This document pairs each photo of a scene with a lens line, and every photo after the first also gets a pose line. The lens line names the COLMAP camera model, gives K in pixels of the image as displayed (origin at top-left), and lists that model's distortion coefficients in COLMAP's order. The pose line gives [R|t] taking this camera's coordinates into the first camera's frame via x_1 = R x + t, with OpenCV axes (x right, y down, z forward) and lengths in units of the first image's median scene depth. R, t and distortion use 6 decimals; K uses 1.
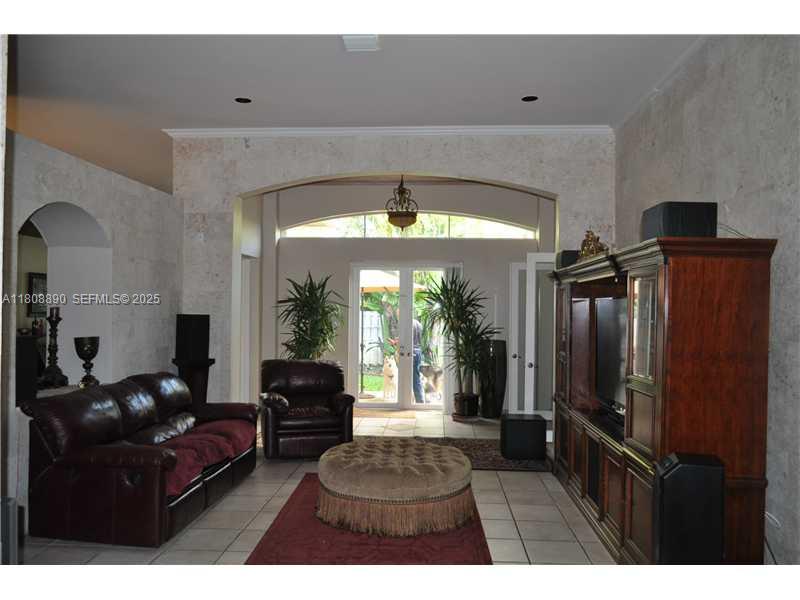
lens RADIAL K [[630.0, 0, 400.0], [0, 630.0, 300.0], [0, 0, 1]] dist [-0.010391, 0.001084]
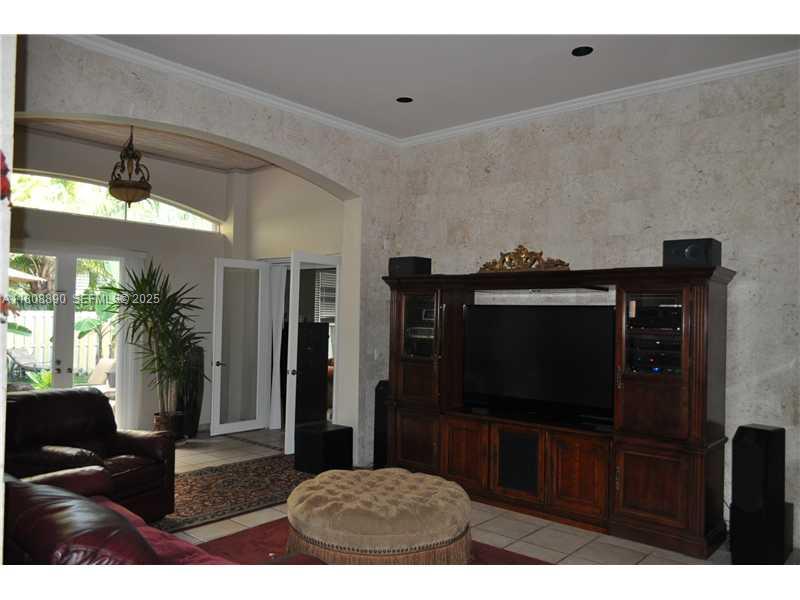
lens RADIAL K [[609.0, 0, 400.0], [0, 609.0, 300.0], [0, 0, 1]] dist [-0.000689, 0.000707]
pose [[0.618497, 0.015937, 0.785625, -0.368317], [-0.022721, 0.999739, -0.002393, -0.004683], [-0.785459, -0.016370, 0.618698, 0.289666]]
